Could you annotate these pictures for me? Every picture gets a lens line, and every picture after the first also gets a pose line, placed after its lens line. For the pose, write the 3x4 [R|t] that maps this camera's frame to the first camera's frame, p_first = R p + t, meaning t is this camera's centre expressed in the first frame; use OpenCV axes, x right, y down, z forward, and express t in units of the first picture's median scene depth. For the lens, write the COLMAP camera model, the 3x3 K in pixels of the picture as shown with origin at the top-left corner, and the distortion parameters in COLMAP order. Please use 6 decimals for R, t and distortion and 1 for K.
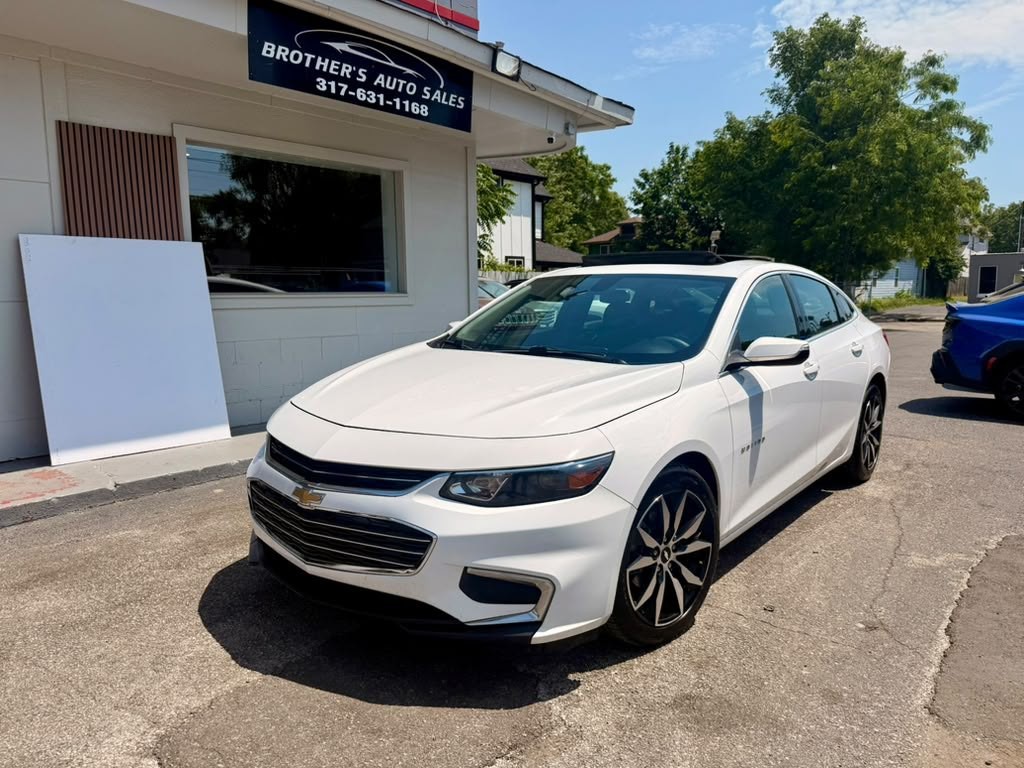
lens RADIAL K [[734.5, 0, 506.1], [0, 734.5, 381.3], [0, 0, 1]] dist [0.006503, -0.022216]
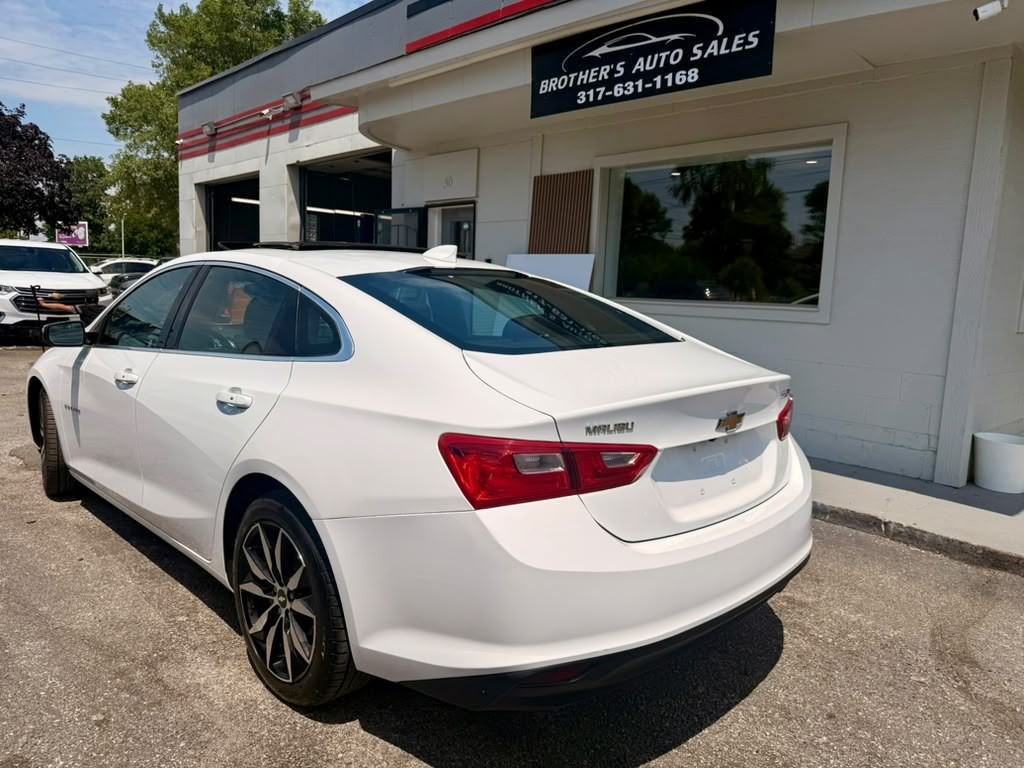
lens RADIAL K [[723.7, 0, 510.1], [0, 723.7, 388.3], [0, 0, 1]] dist [-0.001170, -0.012485]
pose [[-0.100063, 0.134843, -0.985802, 0.816750], [-0.168073, 0.974246, 0.150323, -0.135531], [0.980683, 0.180728, -0.074823, 1.033366]]
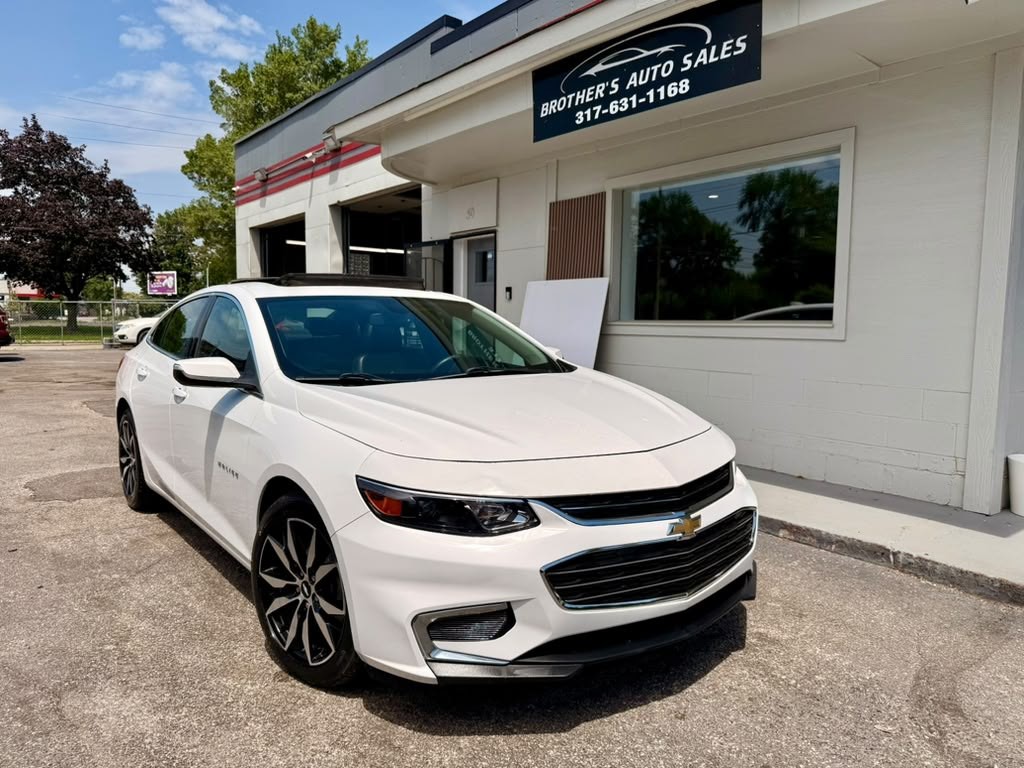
lens RADIAL K [[723.7, 0, 516.1], [0, 723.7, 392.5], [0, 0, 1]] dist [-0.001170, -0.012485]
pose [[-0.188786, 0.094783, -0.977433, 0.777269], [-0.138657, 0.982787, 0.122083, -0.134795], [0.972180, 0.158576, -0.172394, 1.128595]]
